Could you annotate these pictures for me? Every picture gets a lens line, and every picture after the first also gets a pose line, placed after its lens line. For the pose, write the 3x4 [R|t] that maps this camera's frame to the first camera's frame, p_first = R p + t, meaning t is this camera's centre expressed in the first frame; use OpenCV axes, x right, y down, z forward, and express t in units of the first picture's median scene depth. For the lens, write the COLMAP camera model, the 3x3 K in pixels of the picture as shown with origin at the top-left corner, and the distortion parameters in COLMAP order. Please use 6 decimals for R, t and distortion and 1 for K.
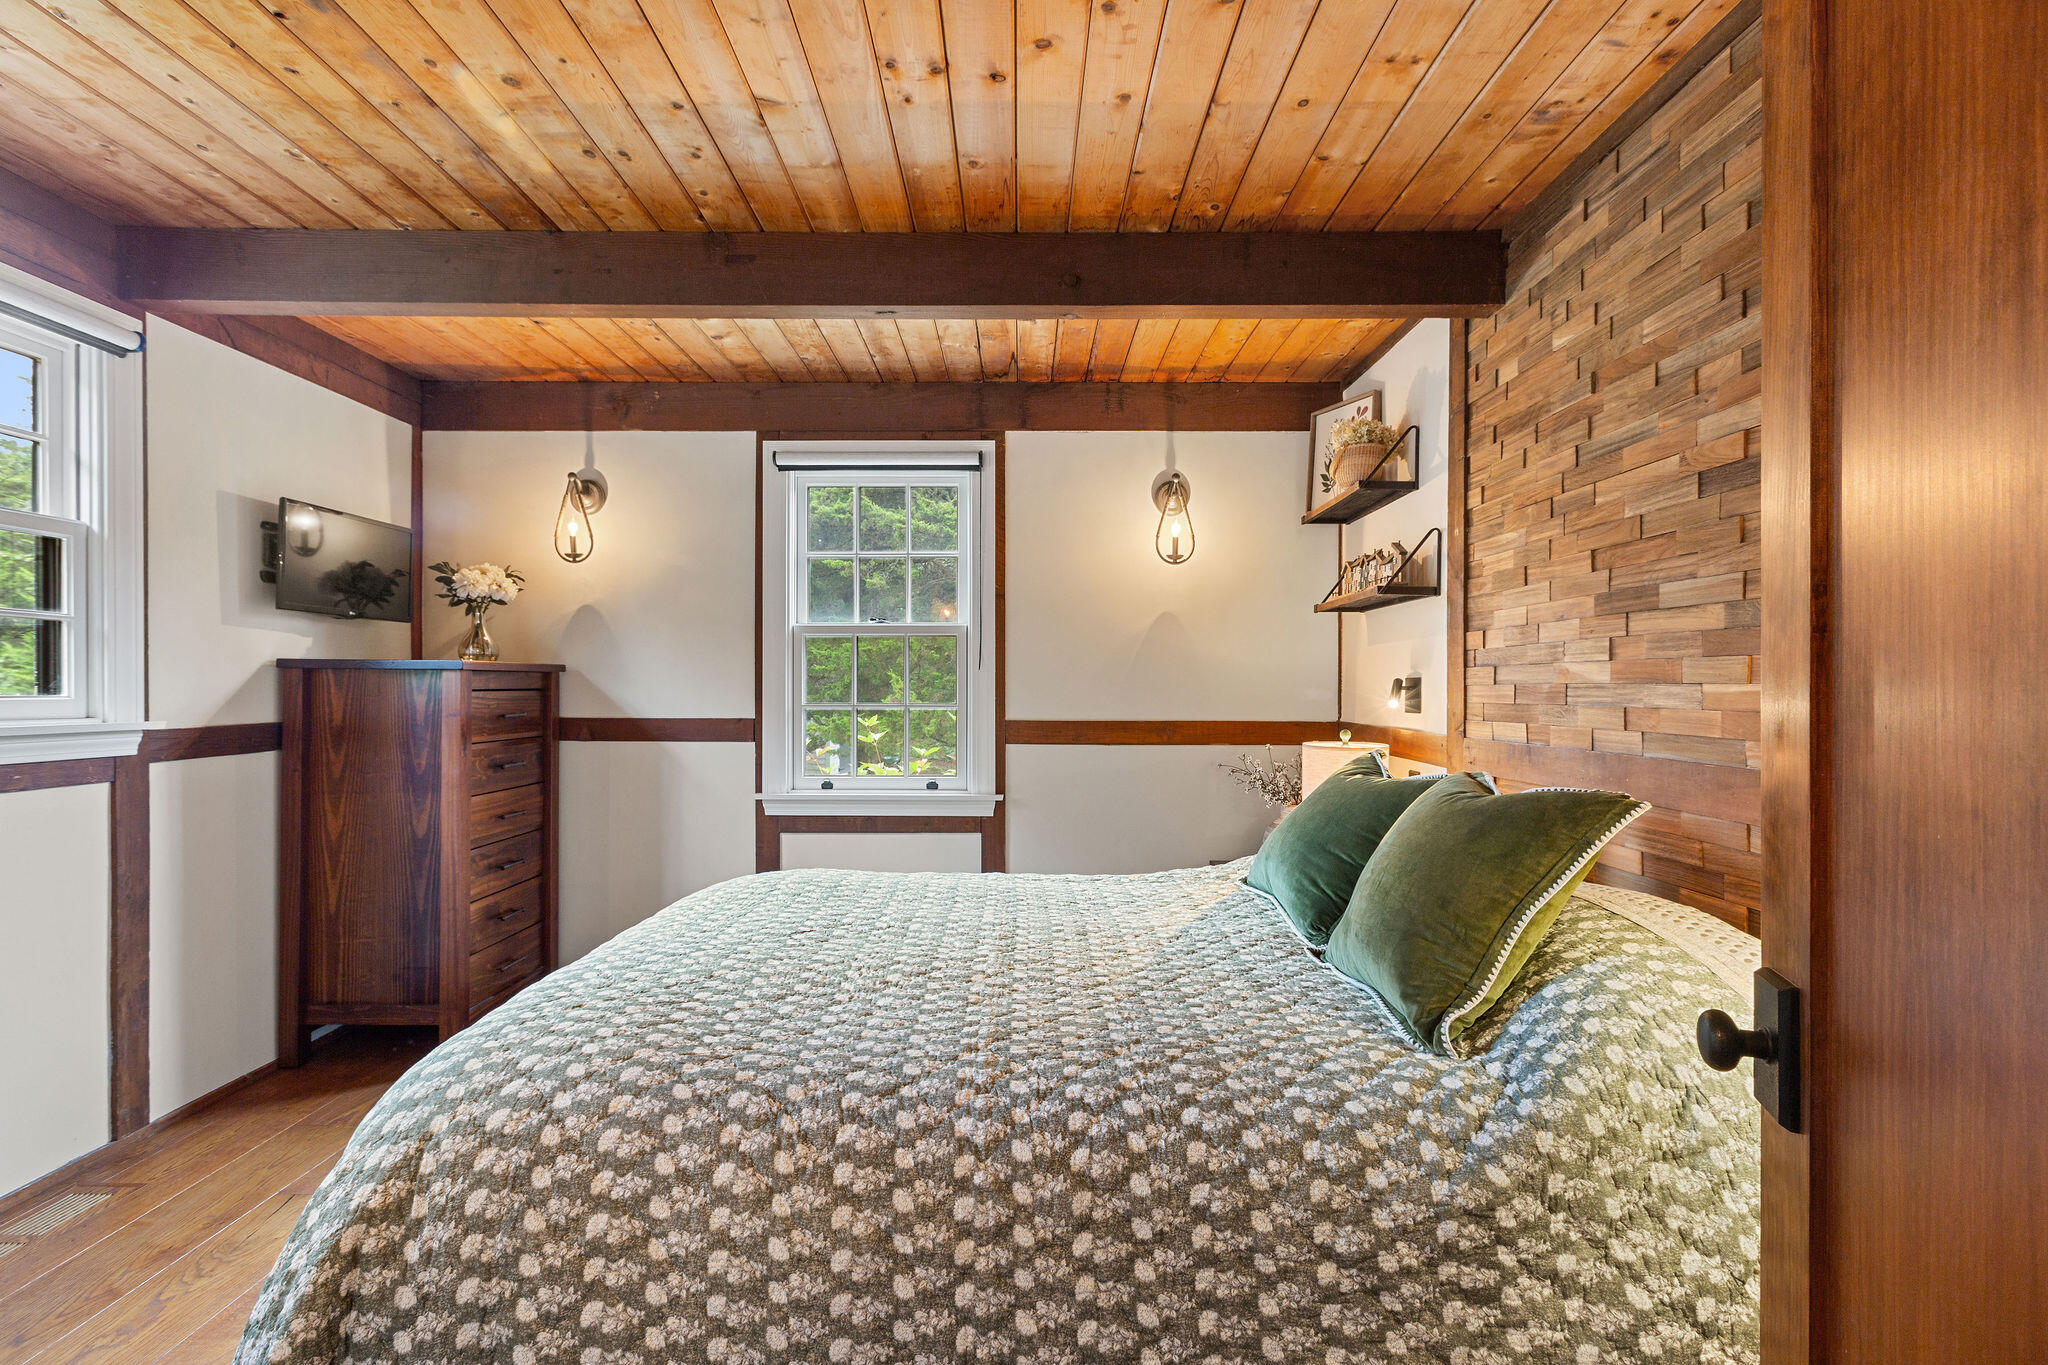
lens RADIAL K [[932.7, 0, 1024.0], [0, 932.7, 682.5], [0, 0, 1]] dist [0.000986, -0.000064]
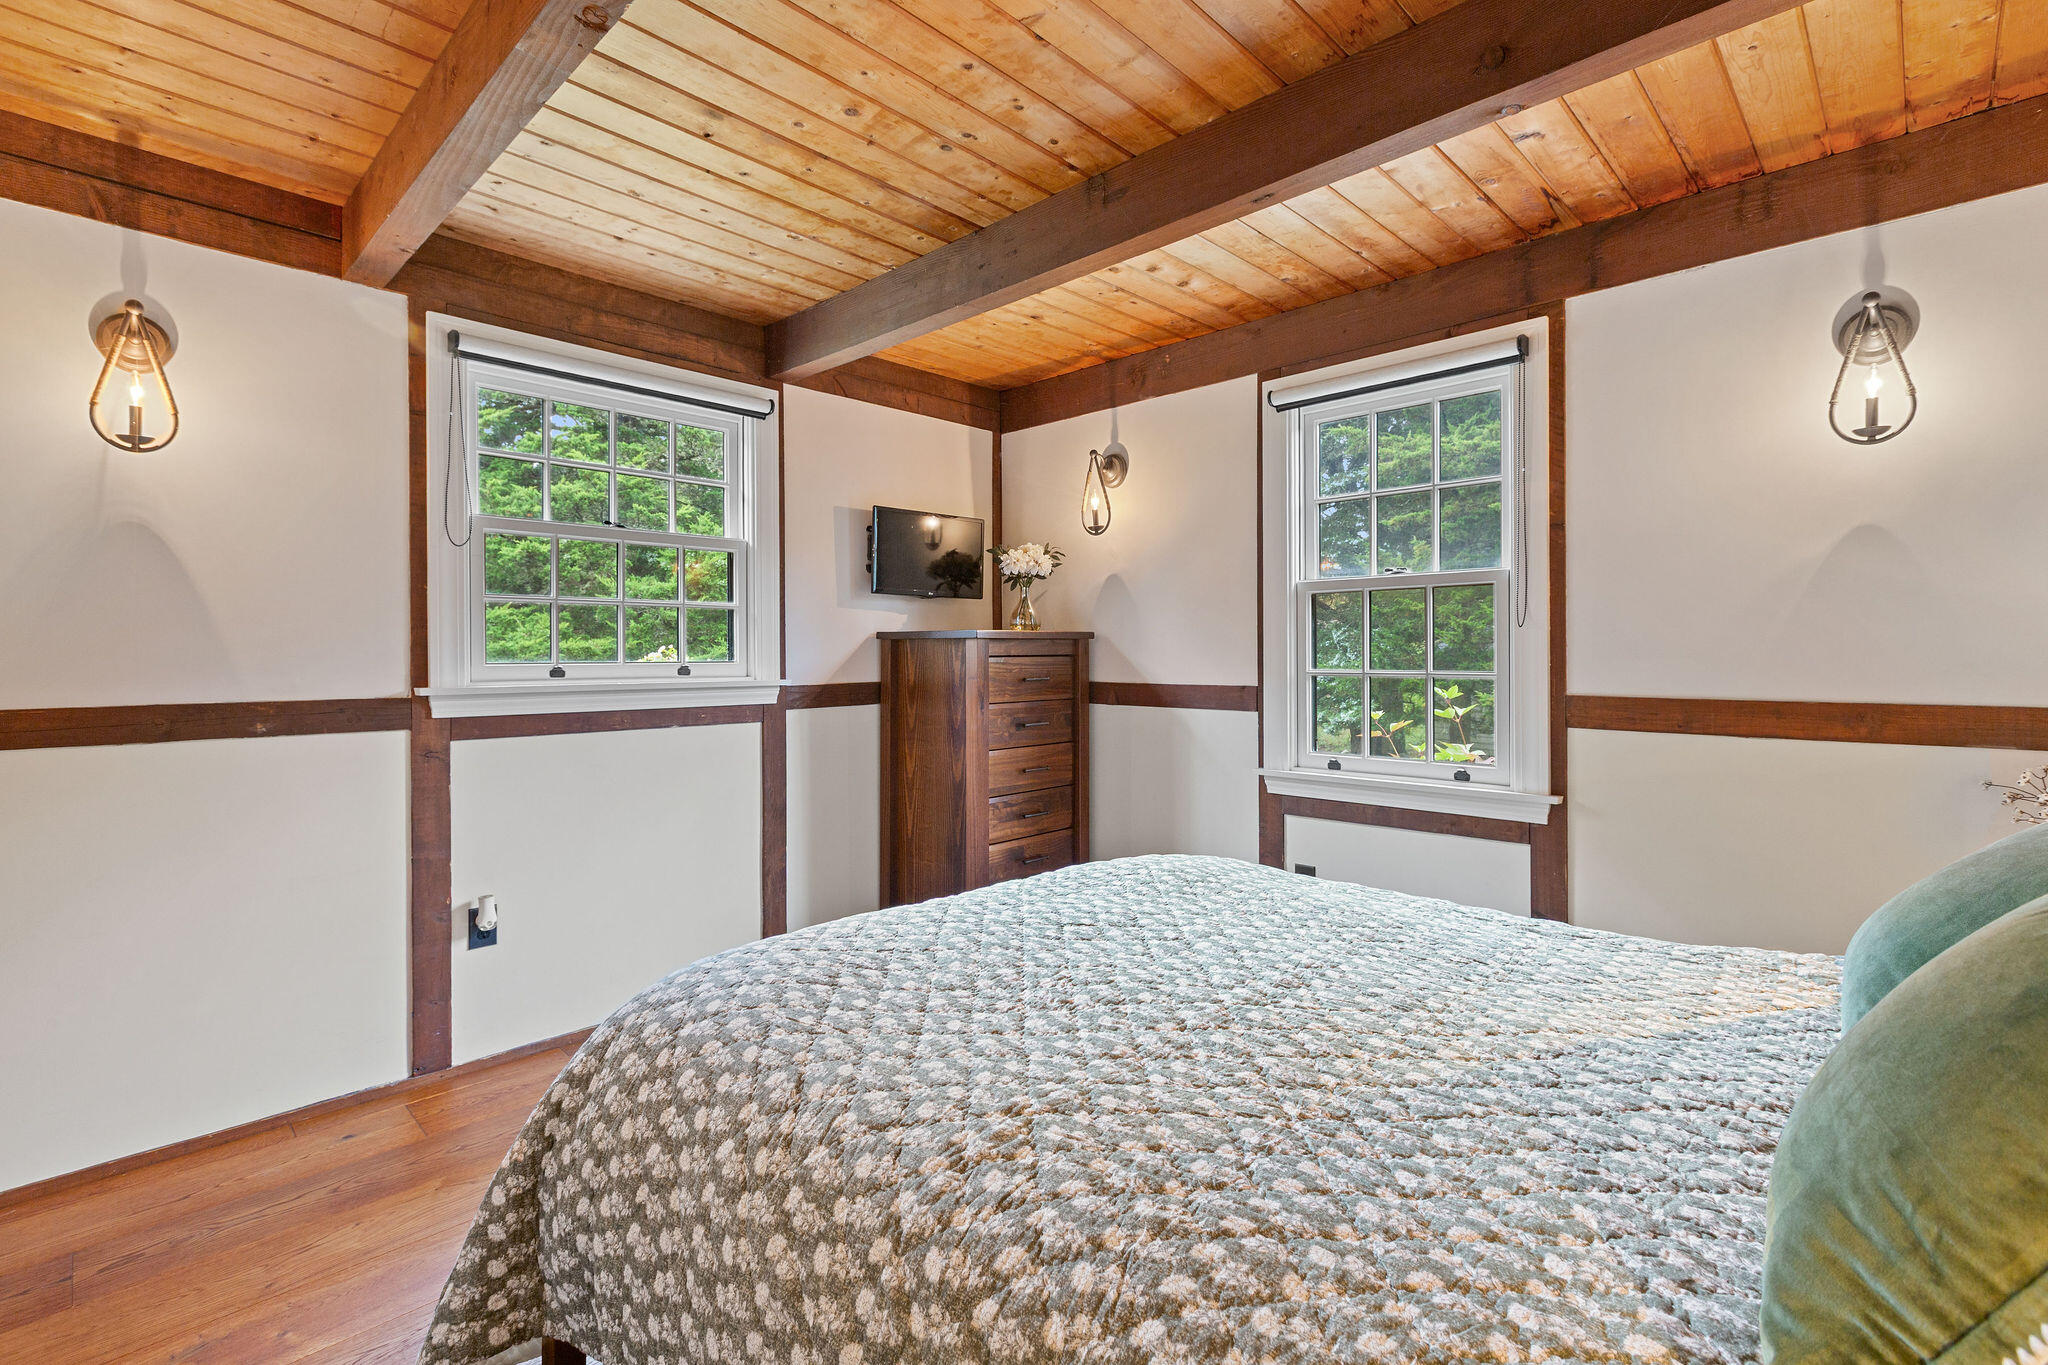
lens RADIAL K [[944.2, 0, 1009.2], [0, 944.2, 648.3], [0, 0, 1]] dist [0.003153, 0.000726]
pose [[0.706269, -0.009391, -0.707881, 0.281071], [0.009004, 0.999950, -0.004282, 0.004425], [0.707886, -0.003349, 0.706319, 0.243875]]
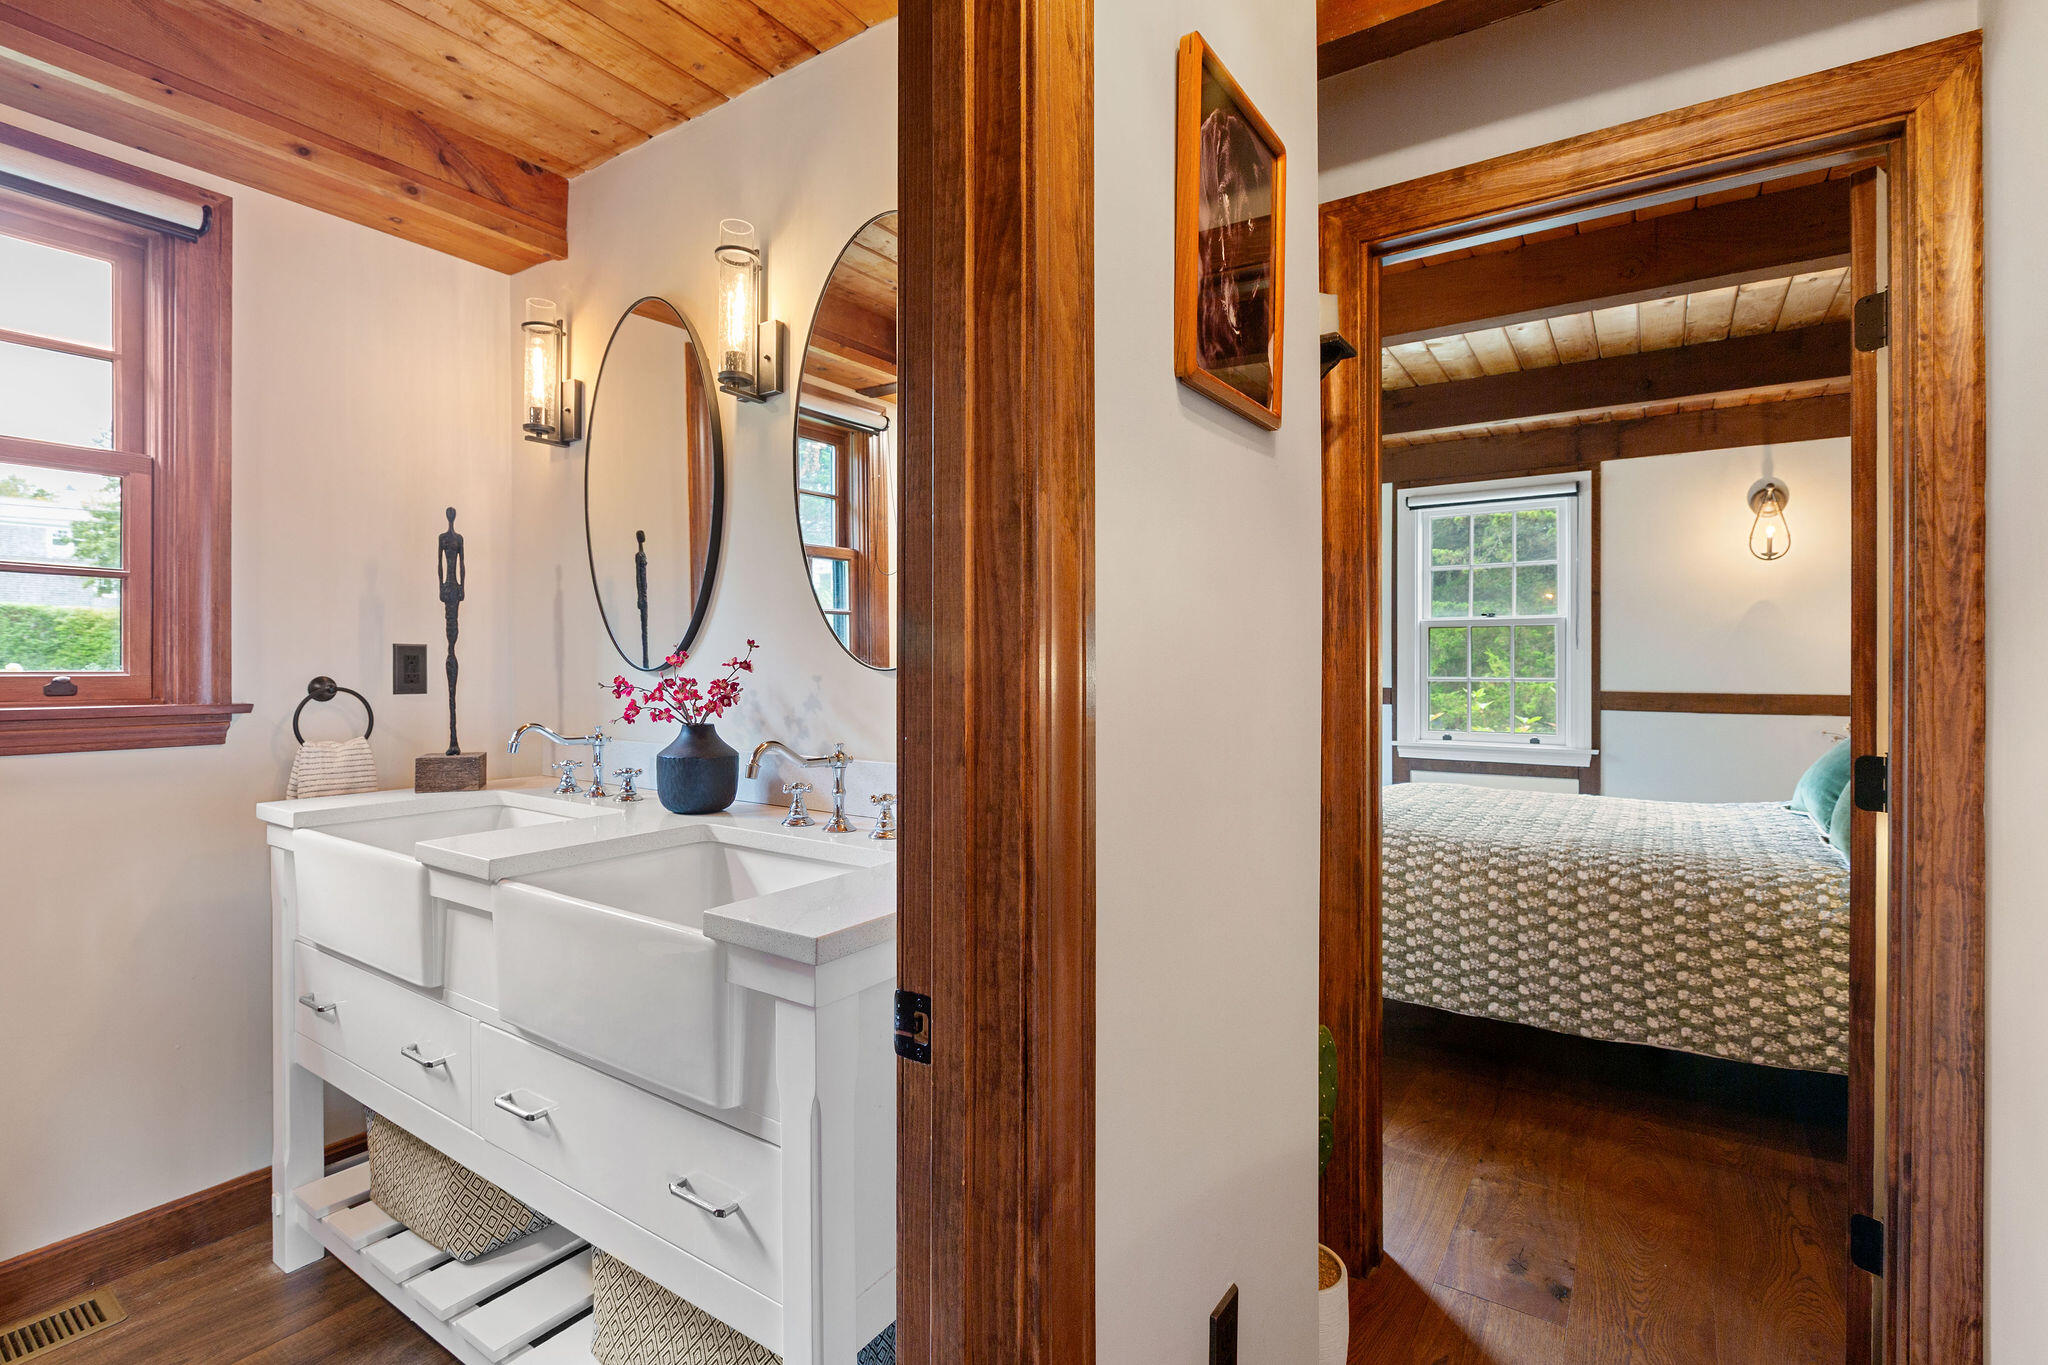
lens RADIAL K [[981.8, 0, 970.6], [0, 981.8, 669.7], [0, 0, 1]] dist [-0.014710, -0.000070]
pose [[0.814152, 0.000767, -0.580652, 0.074980], [0.003901, 0.999969, 0.006792, -0.002102], [0.580639, -0.007795, 0.814124, -0.817146]]
